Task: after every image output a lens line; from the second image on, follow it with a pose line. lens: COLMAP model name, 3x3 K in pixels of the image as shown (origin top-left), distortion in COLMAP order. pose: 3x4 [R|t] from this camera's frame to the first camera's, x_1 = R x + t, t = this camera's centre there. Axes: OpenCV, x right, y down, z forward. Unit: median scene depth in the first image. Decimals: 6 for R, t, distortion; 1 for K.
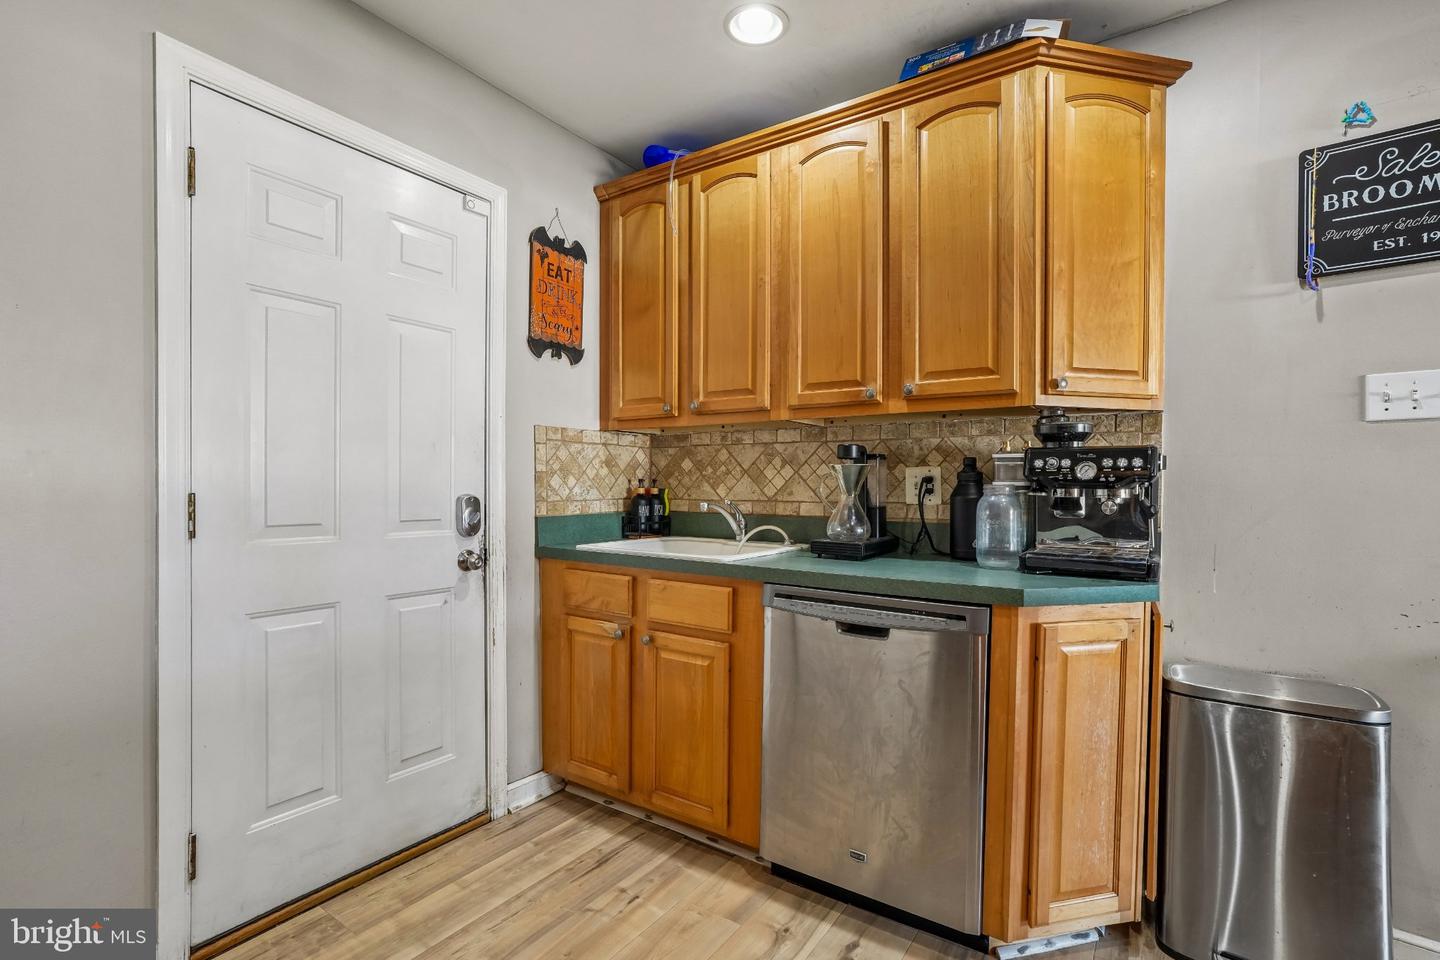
lens RADIAL K [[667.8, 0, 724.0], [0, 667.8, 483.8], [0, 0, 1]] dist [-0.075766, 0.039059]
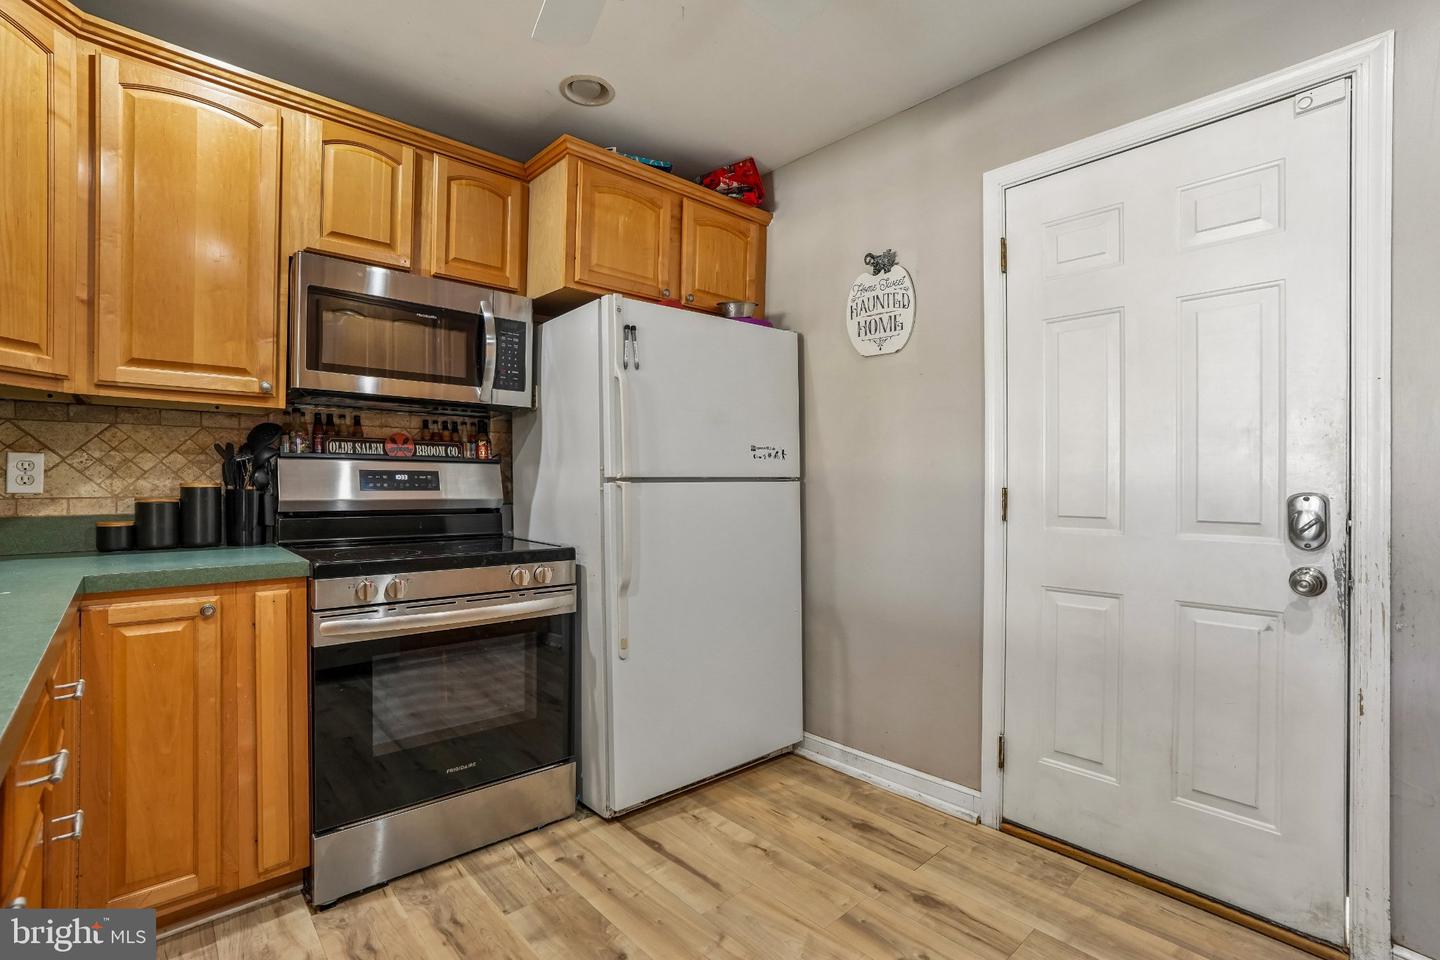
lens RADIAL K [[667.8, 0, 724.0], [0, 667.8, 483.8], [0, 0, 1]] dist [-0.075766, 0.039059]
pose [[-0.243578, -0.006479, -0.969860, 0.559133], [-0.001677, 0.999979, -0.006259, 0.012788], [0.969880, 0.000102, -0.243584, 0.630920]]
